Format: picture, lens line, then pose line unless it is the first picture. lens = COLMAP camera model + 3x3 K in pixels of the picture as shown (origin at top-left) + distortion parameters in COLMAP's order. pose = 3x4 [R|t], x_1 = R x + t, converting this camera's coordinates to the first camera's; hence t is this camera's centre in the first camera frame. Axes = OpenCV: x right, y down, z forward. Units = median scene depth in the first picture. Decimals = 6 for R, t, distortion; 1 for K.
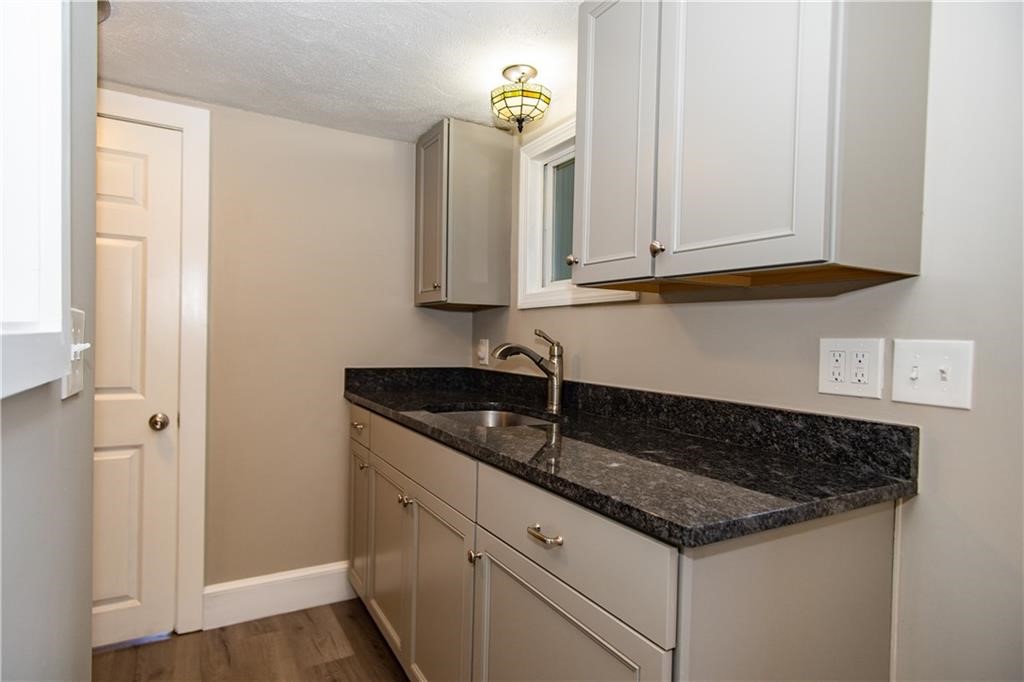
lens RADIAL K [[543.4, 0, 511.8], [0, 543.4, 342.1], [0, 0, 1]] dist [0.003385, 0.001851]
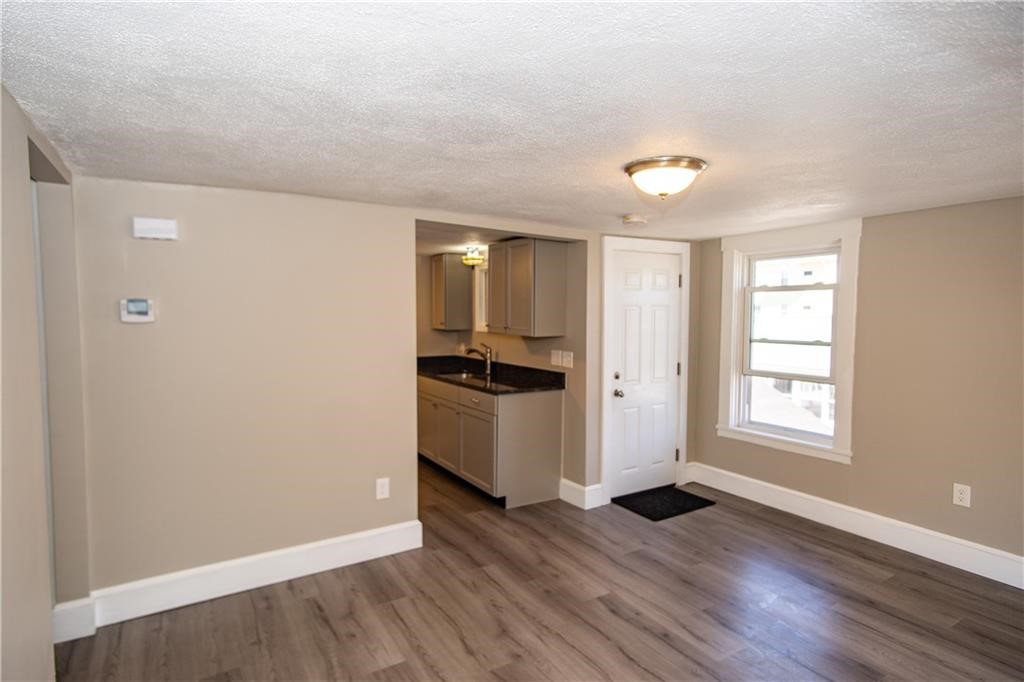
lens RADIAL K [[543.4, 0, 506.0], [0, 543.4, 343.3], [0, 0, 1]] dist [0.003385, 0.001851]
pose [[0.999696, -0.010695, 0.022232, 0.107031], [0.009667, 0.998903, 0.045821, -0.139033], [-0.022698, -0.045593, 0.998702, -1.656441]]
